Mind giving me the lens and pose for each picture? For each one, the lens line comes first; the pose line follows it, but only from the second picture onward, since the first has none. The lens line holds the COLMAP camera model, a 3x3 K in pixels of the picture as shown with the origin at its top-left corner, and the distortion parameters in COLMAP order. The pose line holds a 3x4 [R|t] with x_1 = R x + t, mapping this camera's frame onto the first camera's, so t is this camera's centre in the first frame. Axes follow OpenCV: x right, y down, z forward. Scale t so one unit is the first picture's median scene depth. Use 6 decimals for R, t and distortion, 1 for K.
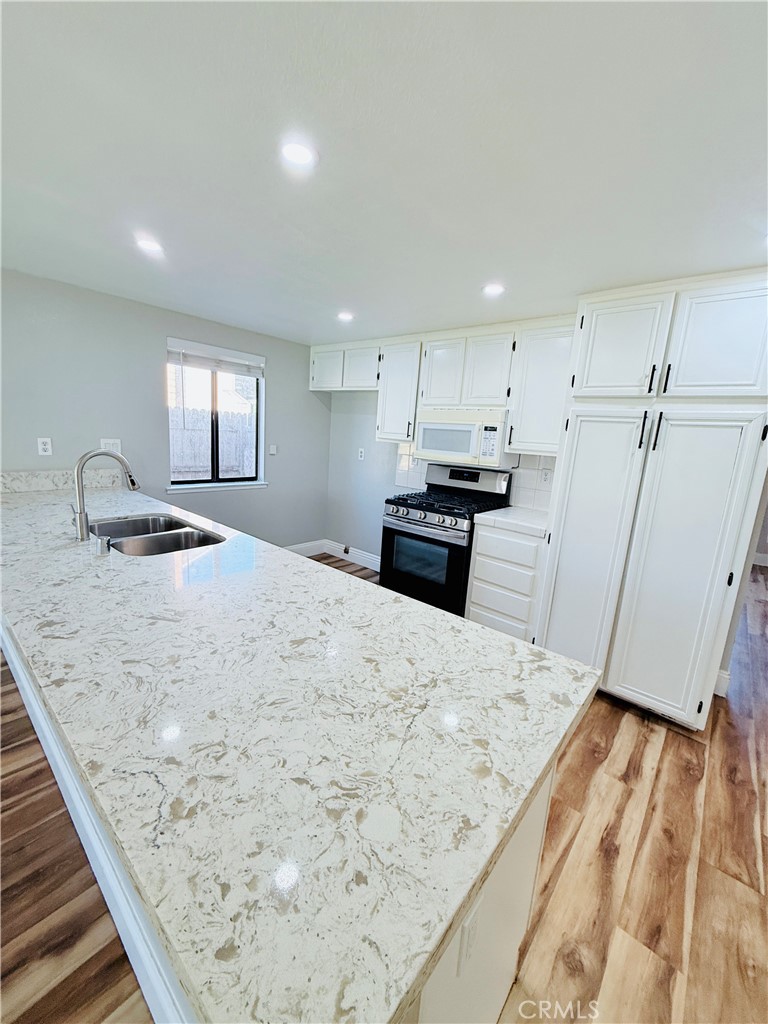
lens RADIAL K [[408.1, 0, 387.7], [0, 408.1, 509.8], [0, 0, 1]] dist [-0.000331, 0.000364]
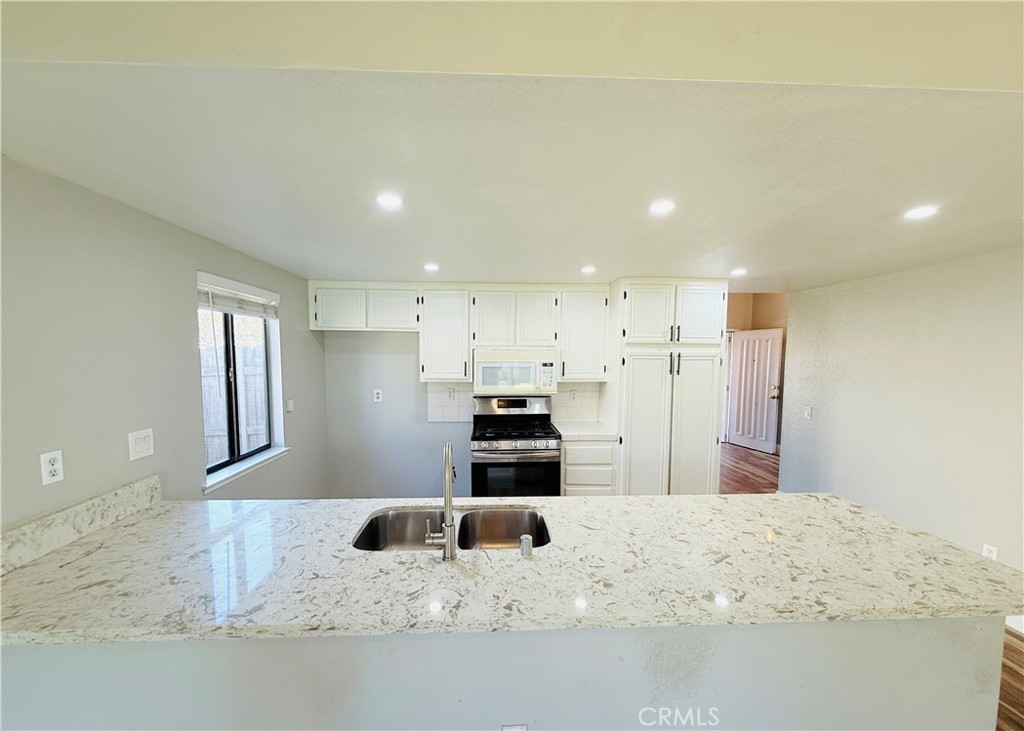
lens RADIAL K [[408.3, 0, 507.5], [0, 408.3, 387.7], [0, 0, 1]] dist [-0.000255, 0.000188]
pose [[0.724008, -0.120694, 0.679150, -1.054674], [0.170442, 0.985346, -0.006591, -0.212315], [-0.668402, 0.120528, 0.733970, 0.251127]]
